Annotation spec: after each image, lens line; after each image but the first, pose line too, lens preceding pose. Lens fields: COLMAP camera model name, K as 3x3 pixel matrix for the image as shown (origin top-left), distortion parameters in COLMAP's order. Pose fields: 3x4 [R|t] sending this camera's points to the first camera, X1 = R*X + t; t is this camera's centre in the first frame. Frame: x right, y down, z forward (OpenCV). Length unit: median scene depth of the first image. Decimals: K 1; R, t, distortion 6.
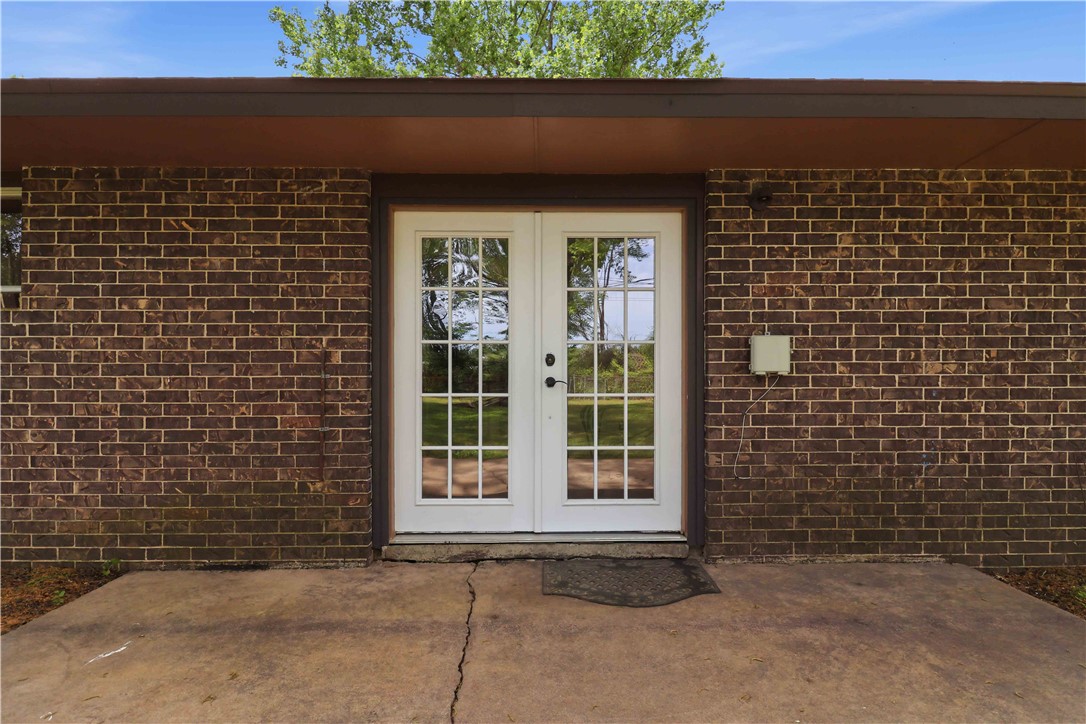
lens RADIAL K [[547.6, 0, 541.0], [0, 547.6, 369.8], [0, 0, 1]] dist [0.002805, -0.001983]
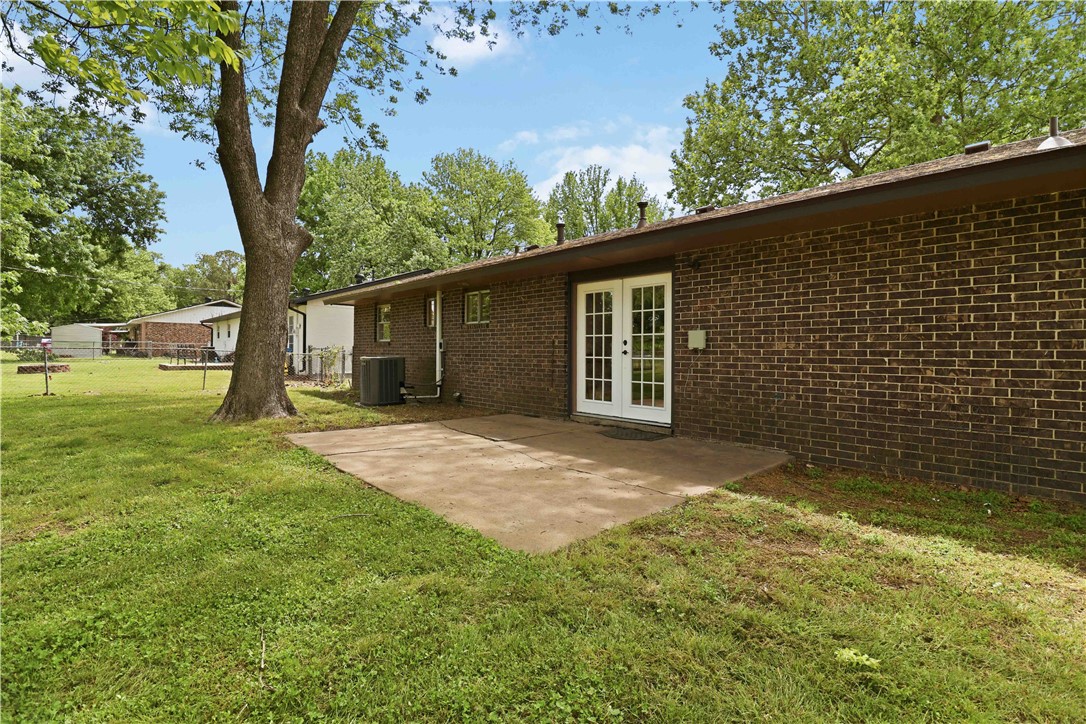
lens RADIAL K [[547.6, 0, 541.7], [0, 547.6, 355.8], [0, 0, 1]] dist [0.002805, -0.001983]
pose [[0.640889, 0.010689, -0.767559, 1.597755], [-0.009997, 0.999934, 0.005578, 0.027388], [0.767569, 0.004098, 0.640954, -0.762780]]
